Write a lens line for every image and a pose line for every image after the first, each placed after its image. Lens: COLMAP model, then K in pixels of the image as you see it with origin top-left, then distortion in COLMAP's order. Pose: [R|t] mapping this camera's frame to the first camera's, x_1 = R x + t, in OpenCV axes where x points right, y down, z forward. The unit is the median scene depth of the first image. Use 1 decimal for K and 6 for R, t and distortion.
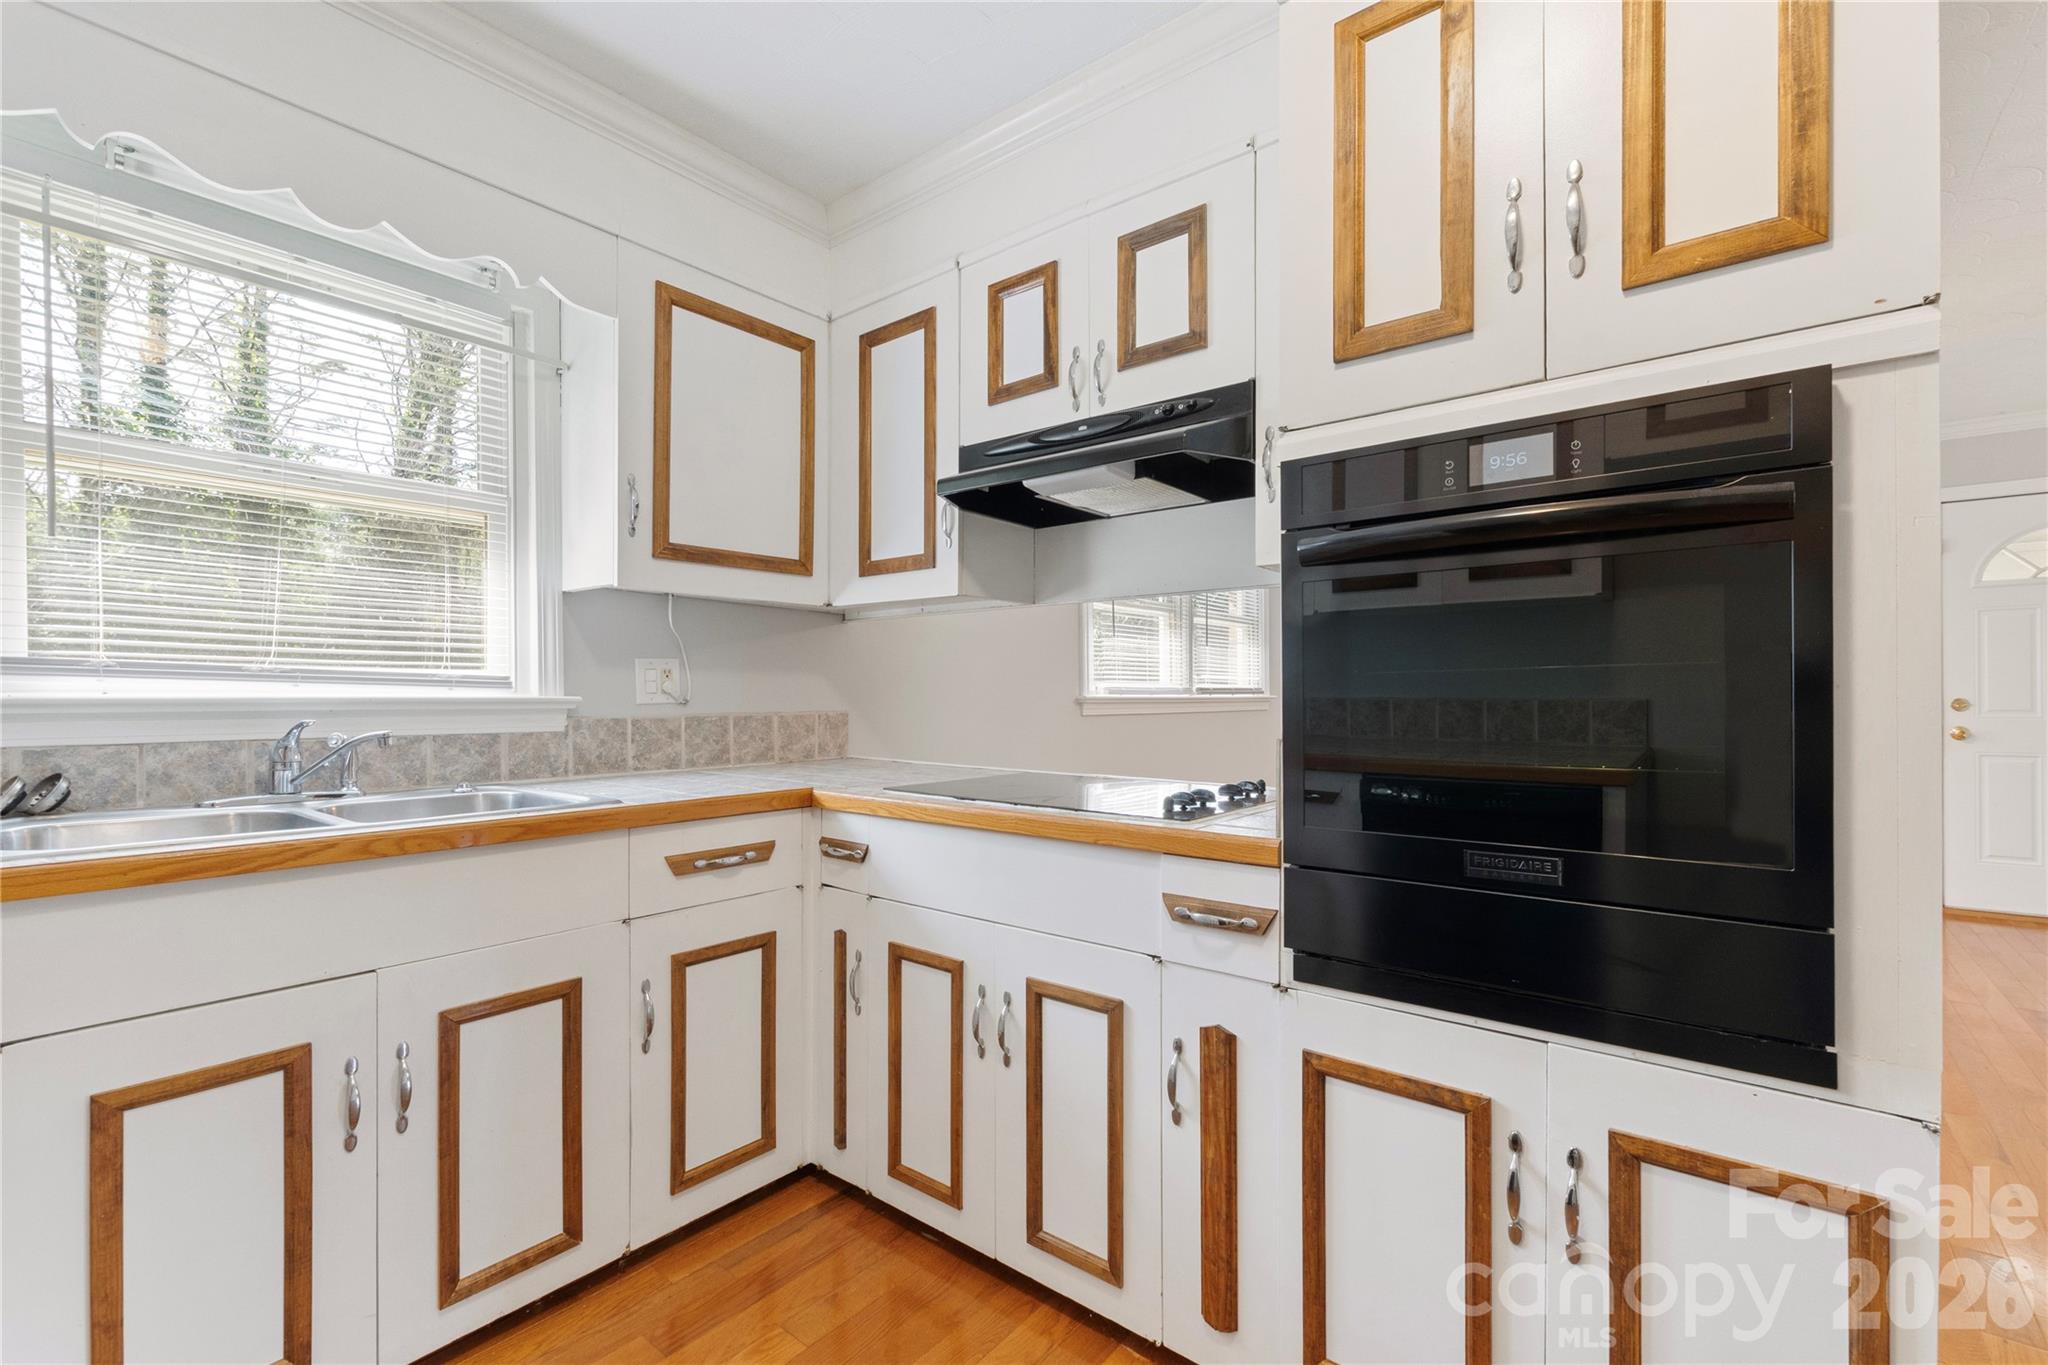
lens RADIAL K [[887.7, 0, 1023.7], [0, 887.7, 698.0], [0, 0, 1]] dist [0.002875, 0.000187]
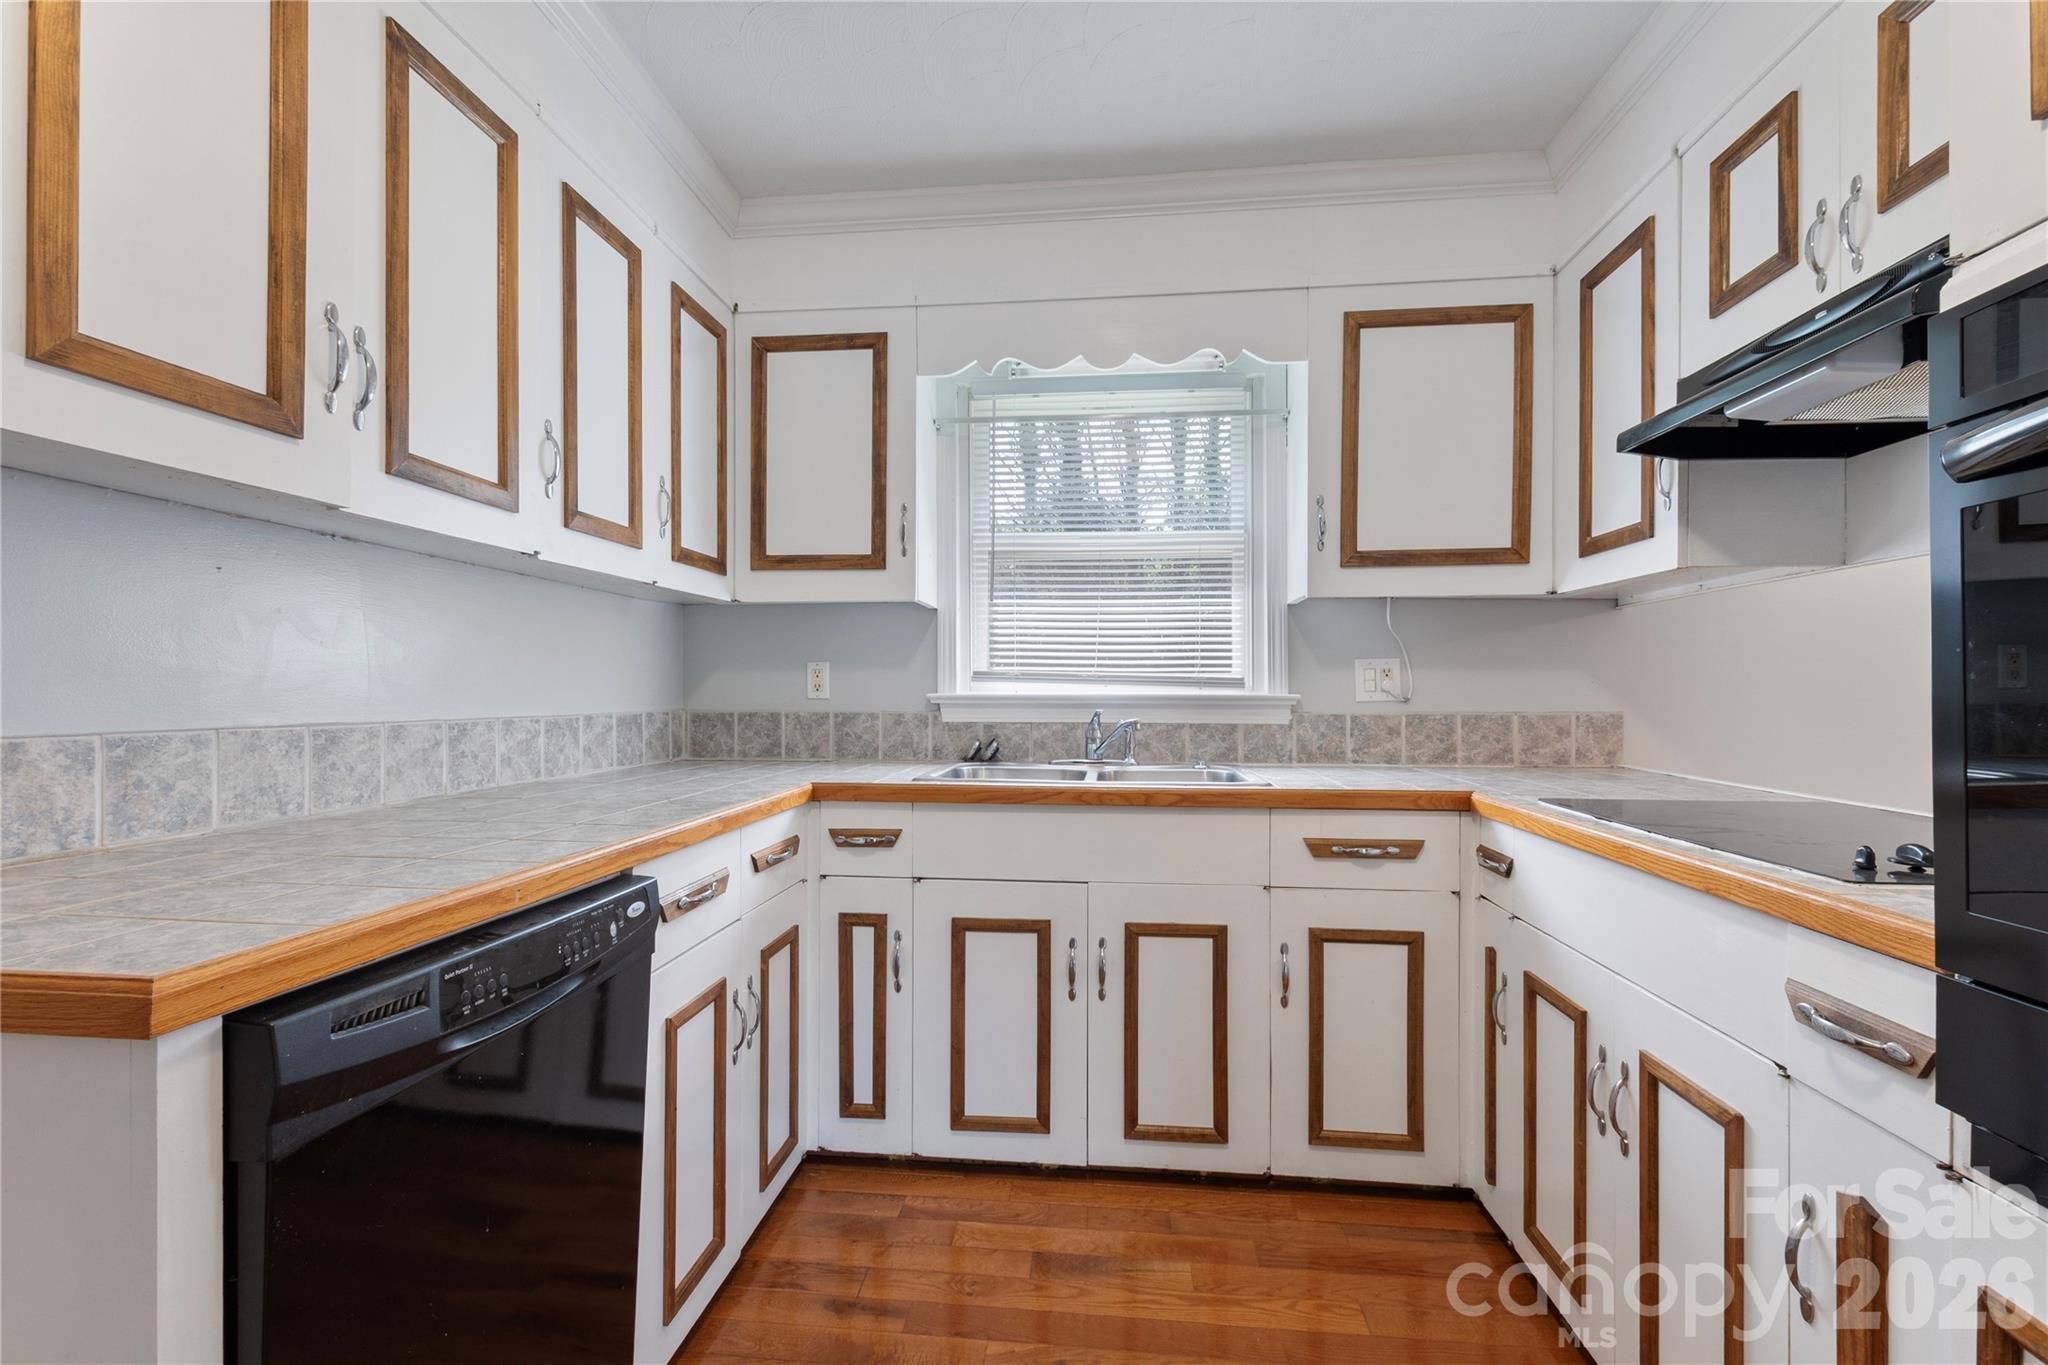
lens RADIAL K [[894.4, 0, 1024.7], [0, 894.4, 692.8], [0, 0, 1]] dist [0.003184, 0.000073]
pose [[0.543156, 0.000905, -0.839631, 0.318595], [-0.004218, 0.999990, -0.001650, -0.000516], [0.839621, 0.004438, 0.543154, 0.084977]]
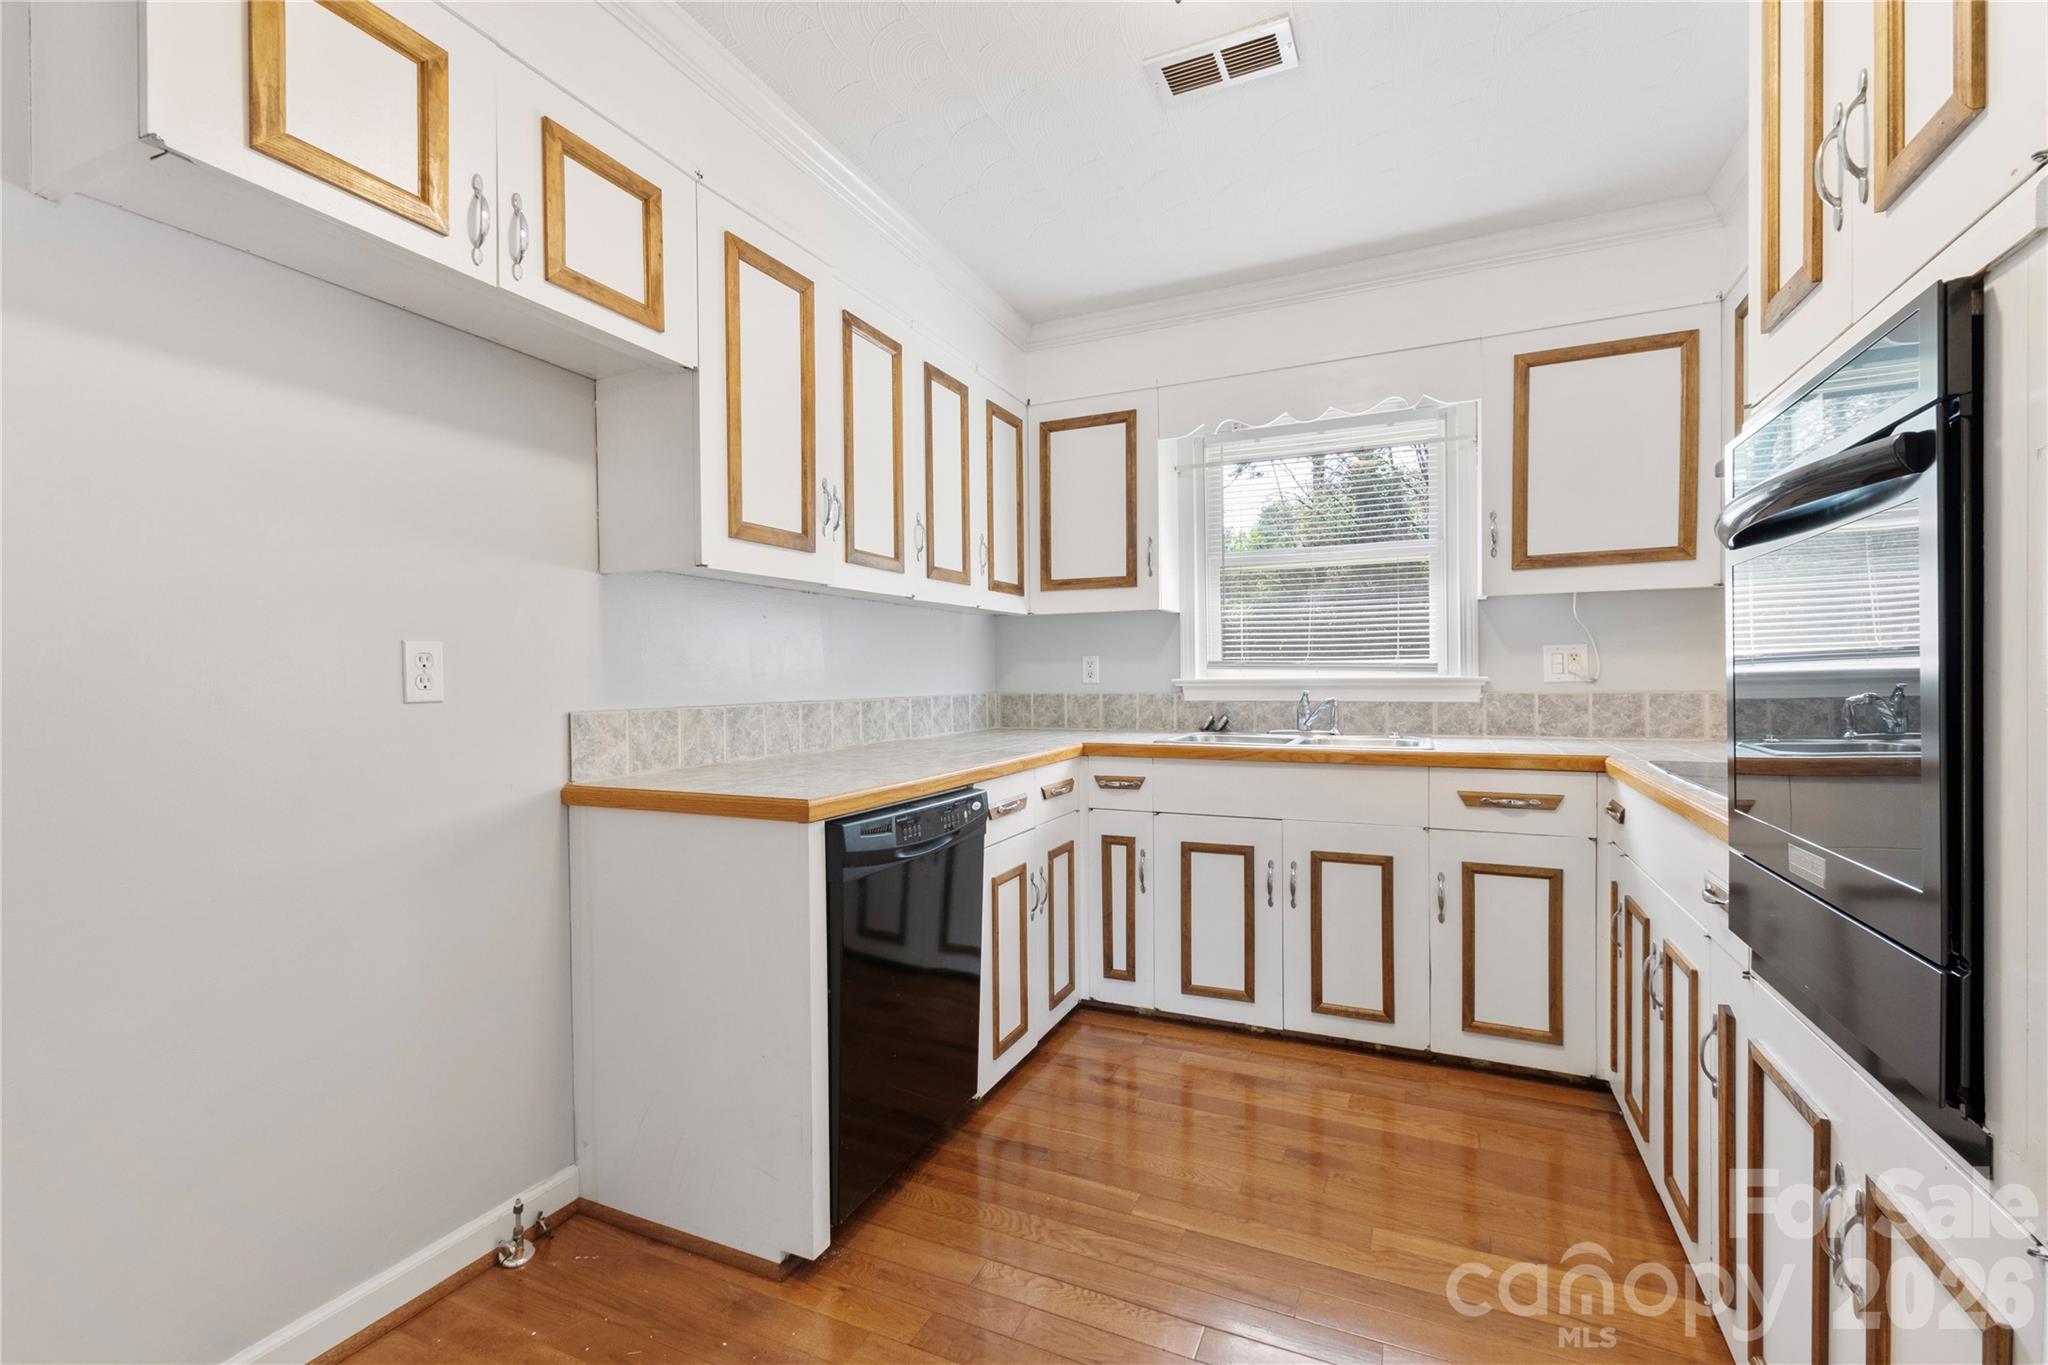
lens RADIAL K [[882.1, 0, 1020.0], [0, 882.1, 690.0], [0, 0, 1]] dist [0.002053, 0.000051]
pose [[0.242425, 0.012949, -0.970084, 0.718702], [0.006295, 0.999869, 0.014920, -0.006867], [0.970150, -0.009723, 0.242311, -0.014997]]
